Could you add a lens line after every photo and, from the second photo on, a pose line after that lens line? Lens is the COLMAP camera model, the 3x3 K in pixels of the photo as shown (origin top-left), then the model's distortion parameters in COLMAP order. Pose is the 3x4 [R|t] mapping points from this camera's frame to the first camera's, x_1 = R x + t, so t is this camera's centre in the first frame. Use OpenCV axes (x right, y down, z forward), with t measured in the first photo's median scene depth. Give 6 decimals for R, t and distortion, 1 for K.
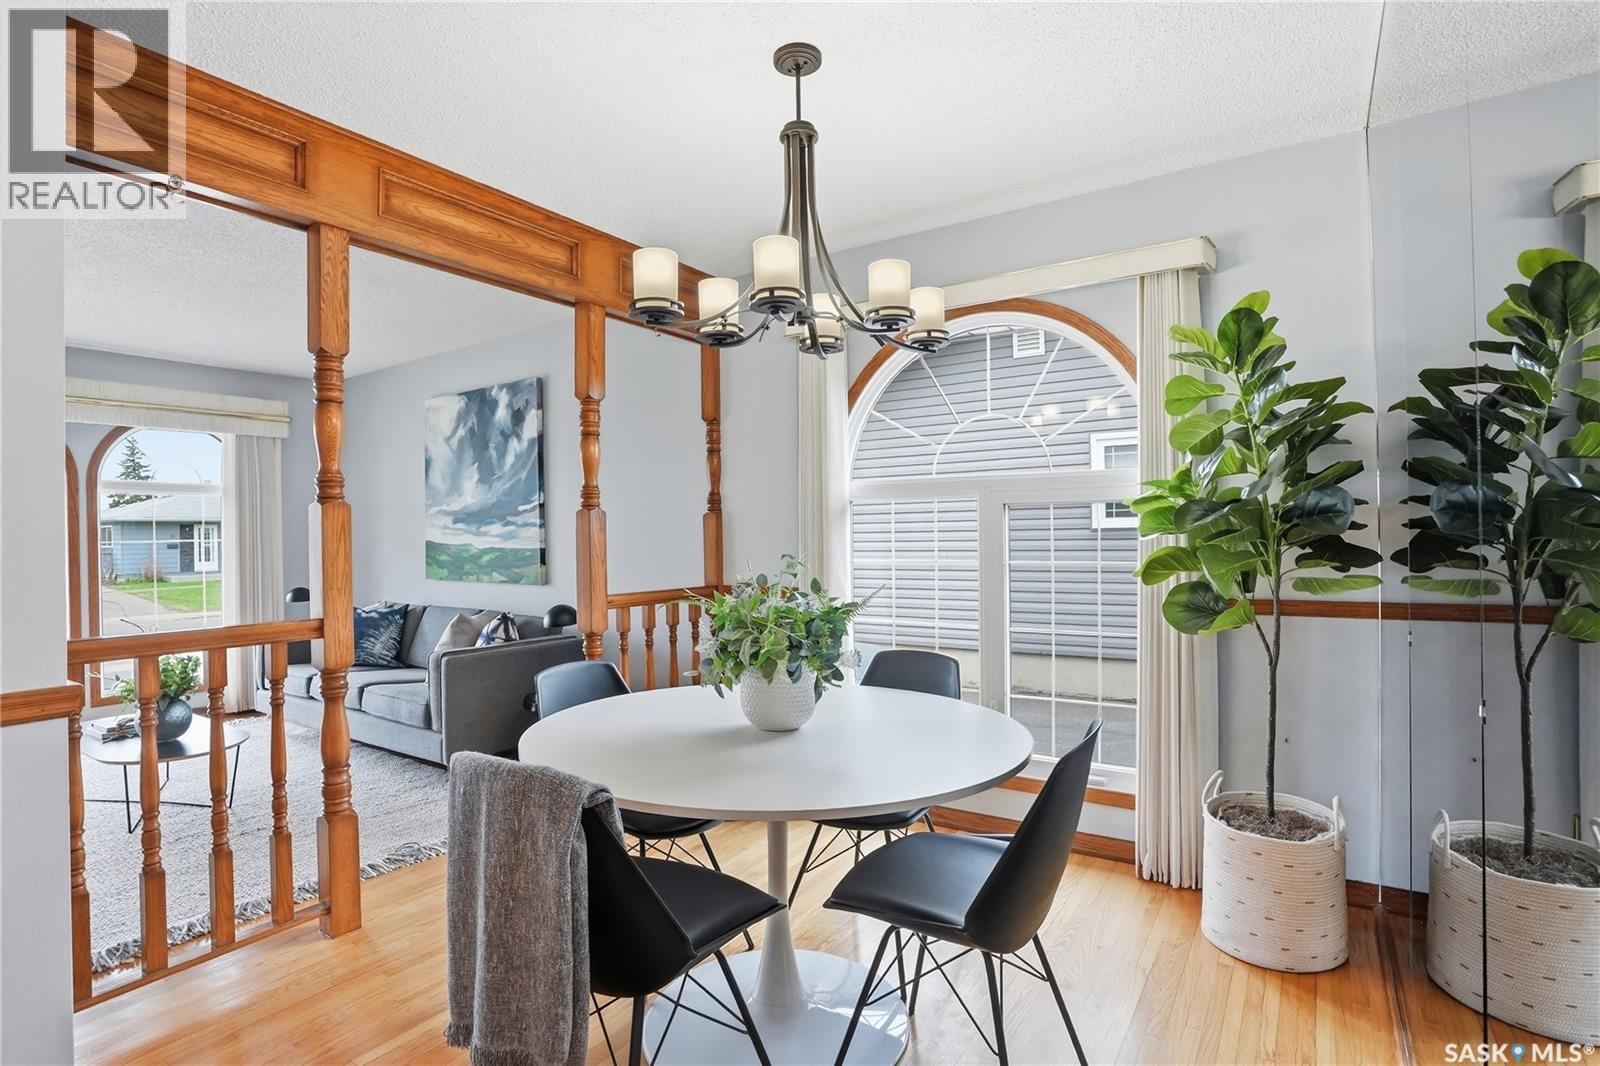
lens RADIAL K [[760.0, 0, 800.8], [0, 760.0, 527.9], [0, 0, 1]] dist [-0.067536, 0.027056]
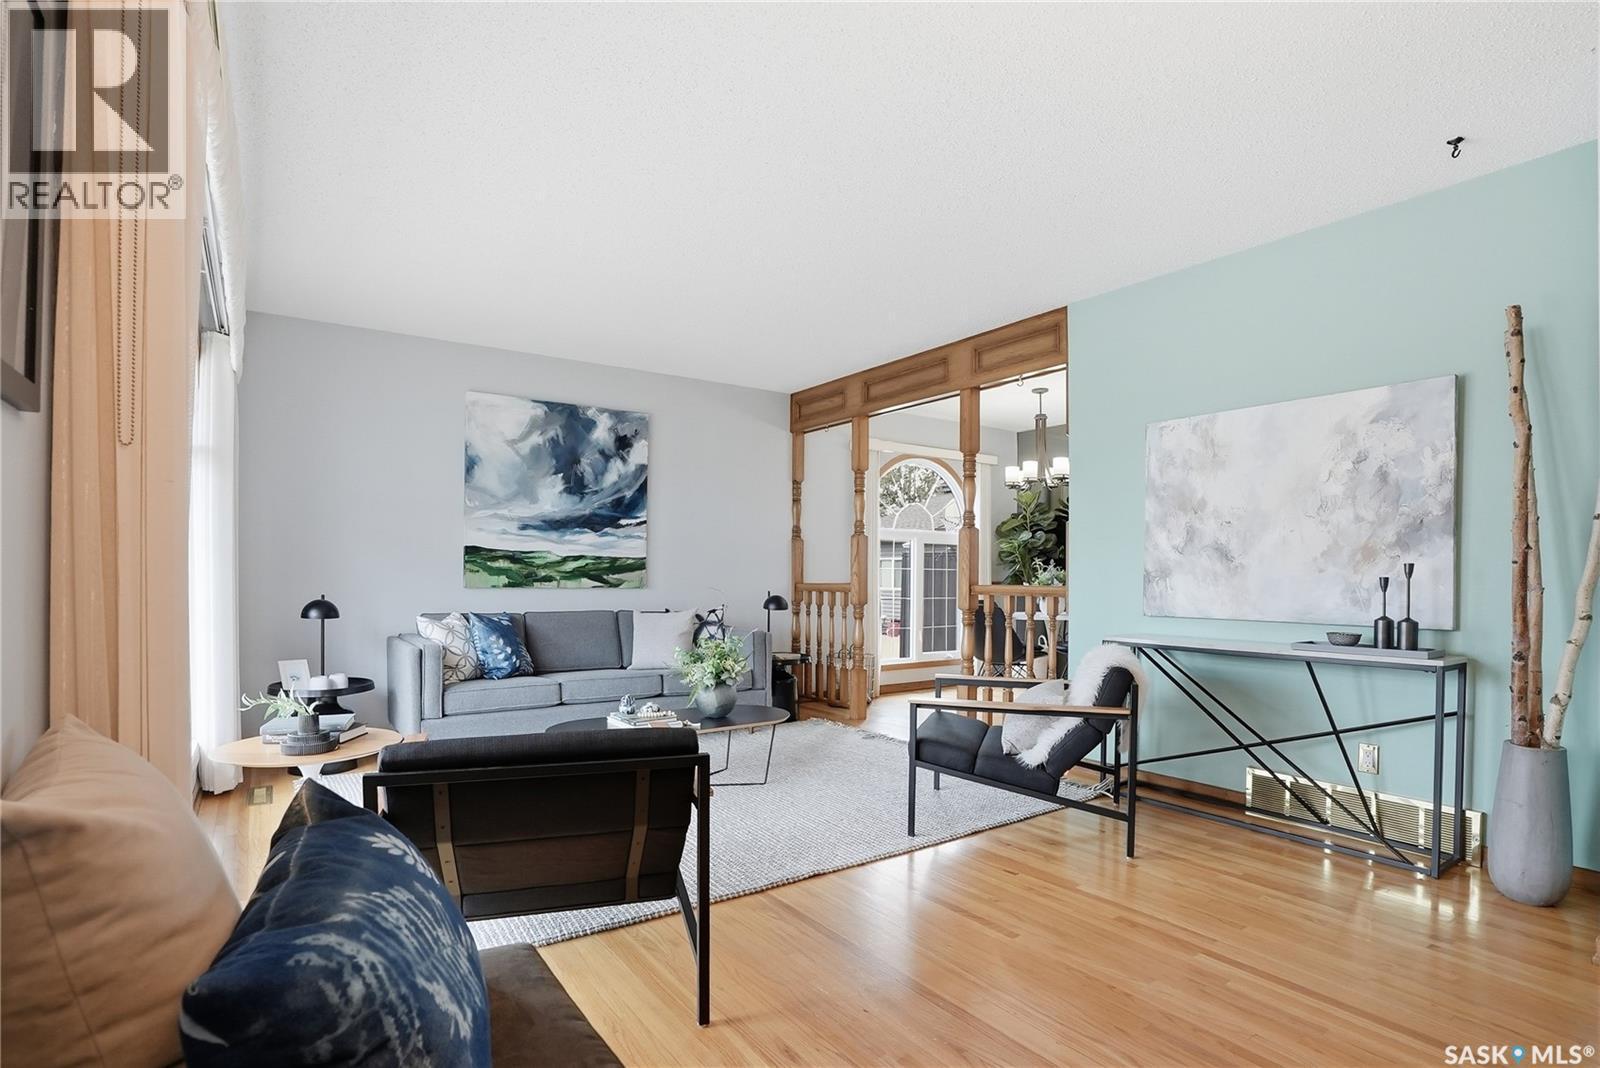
lens RADIAL K [[784.0, 0, 780.2], [0, 784.0, 572.6], [0, 0, 1]] dist [-0.072662, 0.000217]
pose [[0.395340, 0.025236, 0.918188, -1.324270], [-0.016960, 0.999653, -0.020173, 0.068455], [-0.918378, -0.007598, 0.395631, 0.299370]]
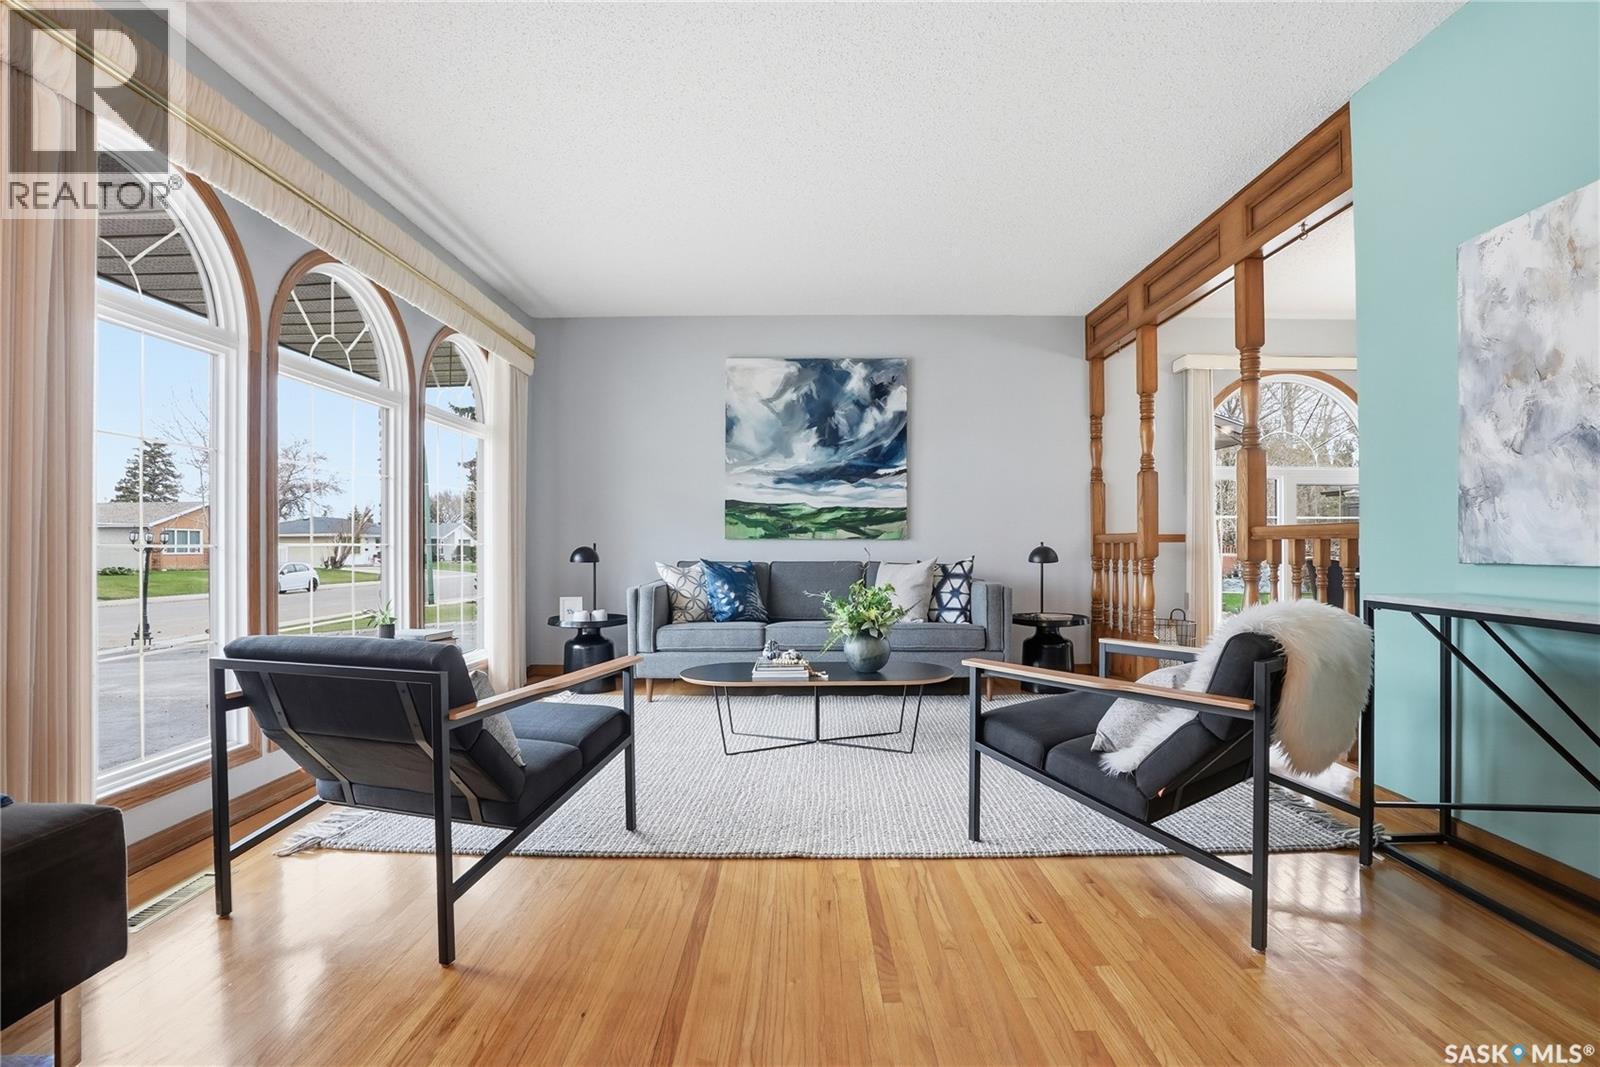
lens RADIAL K [[760.0, 0, 800.8], [0, 760.0, 528.4], [0, 0, 1]] dist [-0.067536, 0.027056]
pose [[0.845936, 0.030788, 0.532395, -1.036979], [-0.018473, 0.999425, -0.028443, 0.089311], [-0.532965, 0.014226, 0.846018, 0.105727]]
